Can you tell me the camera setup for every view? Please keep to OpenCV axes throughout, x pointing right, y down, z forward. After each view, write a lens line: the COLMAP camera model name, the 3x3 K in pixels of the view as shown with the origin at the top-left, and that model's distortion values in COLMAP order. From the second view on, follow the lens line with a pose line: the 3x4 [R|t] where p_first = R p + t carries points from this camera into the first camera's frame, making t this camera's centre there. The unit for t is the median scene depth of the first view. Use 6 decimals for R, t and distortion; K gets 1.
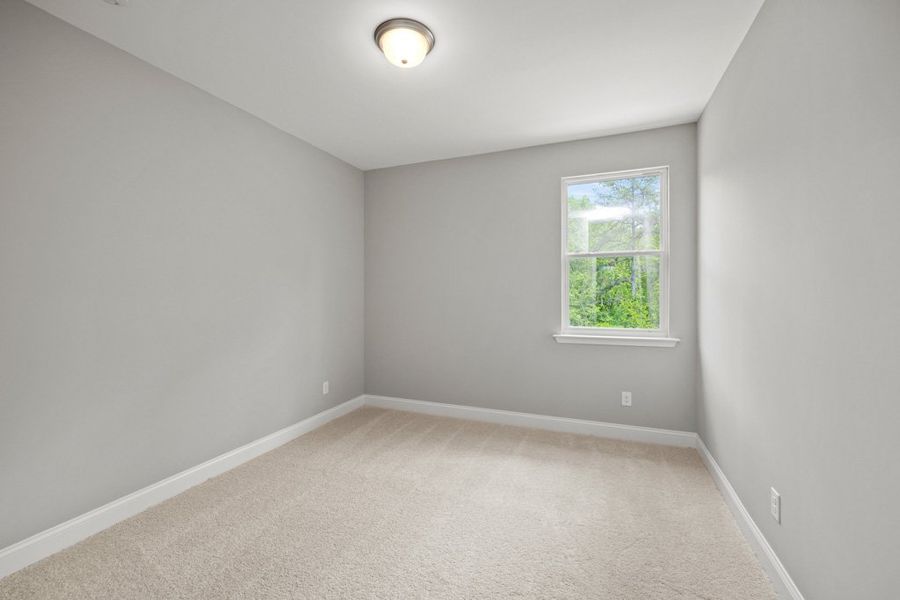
lens RADIAL K [[384.0, 0, 450.3], [0, 384.0, 293.3], [0, 0, 1]] dist [0.001294, 0.000143]
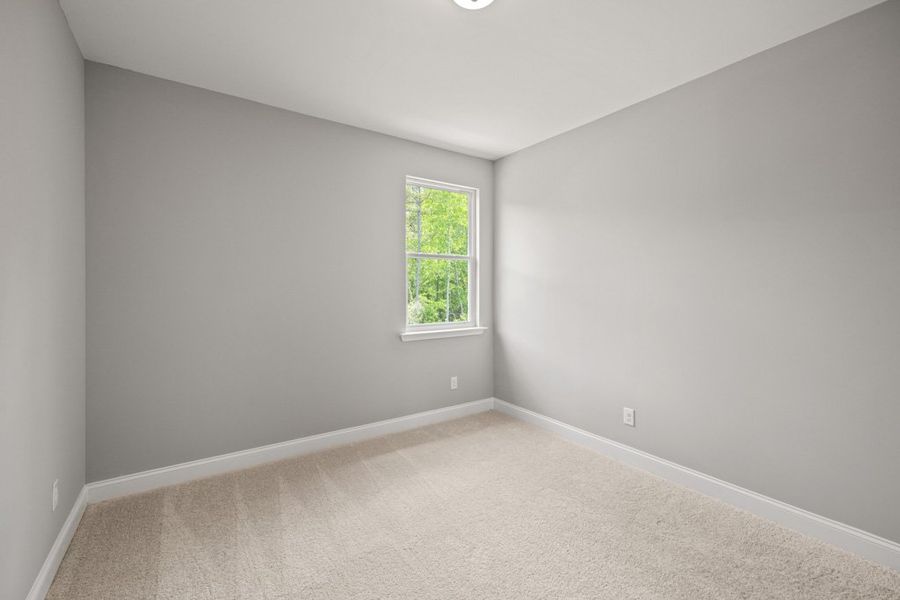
lens RADIAL K [[384.0, 0, 450.3], [0, 384.0, 293.3], [0, 0, 1]] dist [0.001294, 0.000143]
pose [[0.537461, -0.004573, 0.843276, -0.529958], [-0.003287, 0.999966, 0.007518, -0.003583], [-0.843282, -0.006813, 0.537428, 0.397732]]
